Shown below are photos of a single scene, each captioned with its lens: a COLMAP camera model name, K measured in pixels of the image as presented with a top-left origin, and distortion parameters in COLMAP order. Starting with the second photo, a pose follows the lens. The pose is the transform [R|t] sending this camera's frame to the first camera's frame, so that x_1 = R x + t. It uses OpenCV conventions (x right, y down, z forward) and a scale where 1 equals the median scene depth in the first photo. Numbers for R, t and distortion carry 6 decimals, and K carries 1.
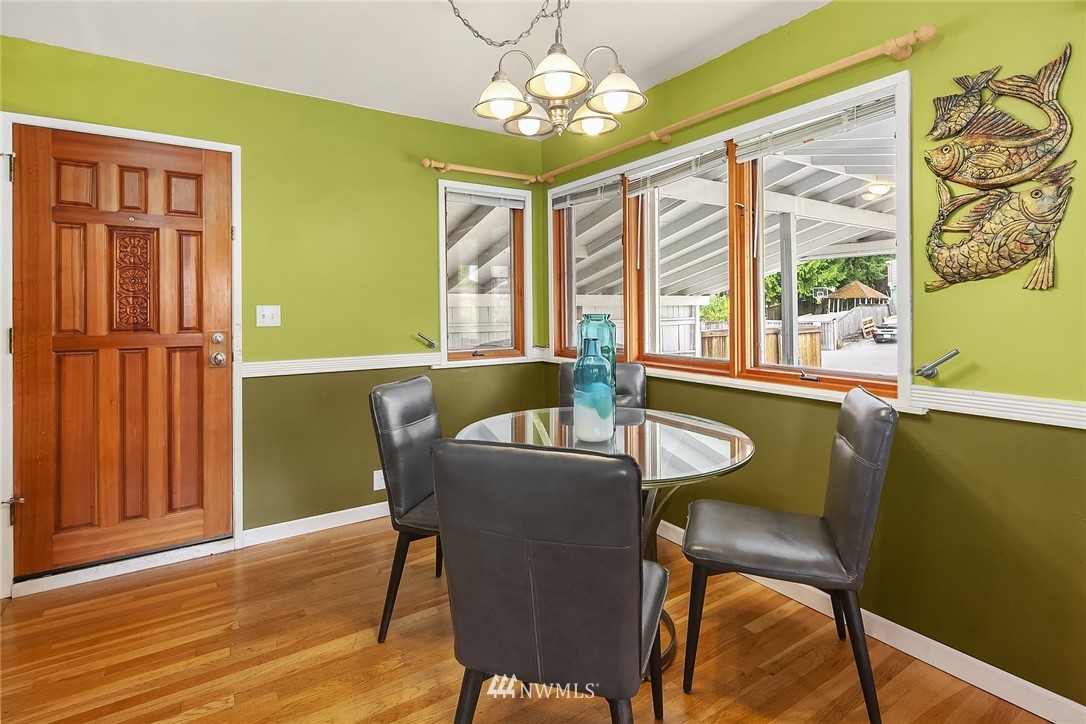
lens RADIAL K [[536.9, 0, 549.8], [0, 536.9, 307.7], [0, 0, 1]] dist [-0.003814, -0.000793]
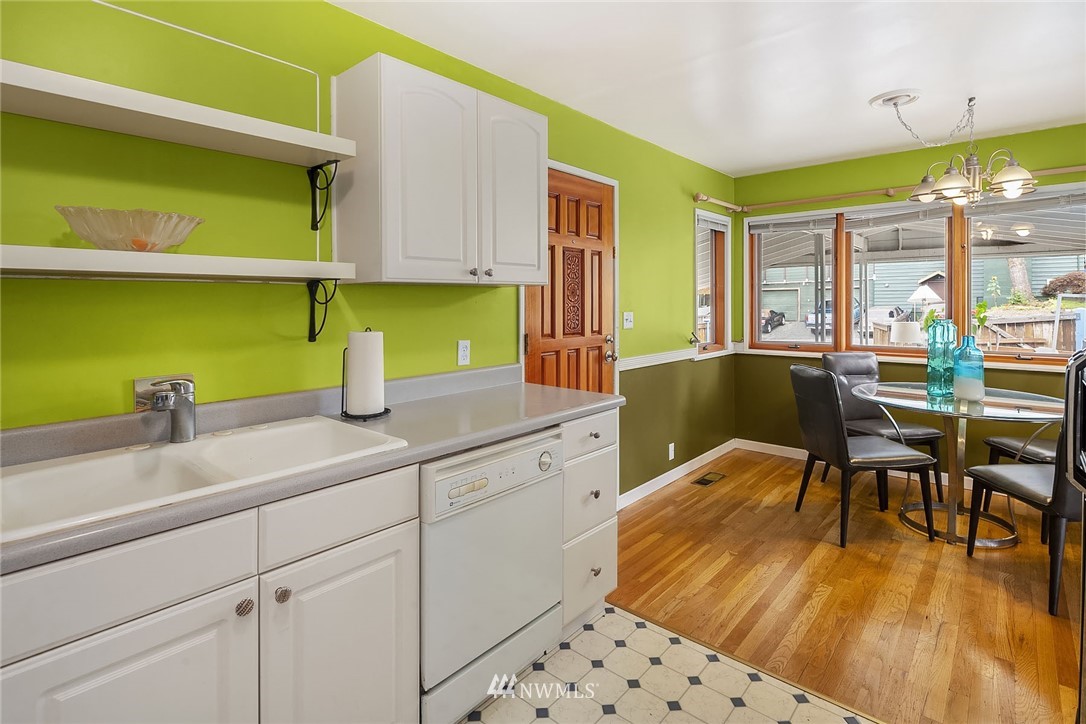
lens RADIAL K [[536.9, 0, 530.8], [0, 536.9, 306.0], [0, 0, 1]] dist [-0.003814, -0.000793]
pose [[0.968245, -0.001084, 0.249999, -1.068657], [-0.000709, 0.999975, 0.007080, -0.026018], [-0.250000, -0.007033, 0.968220, -0.130595]]
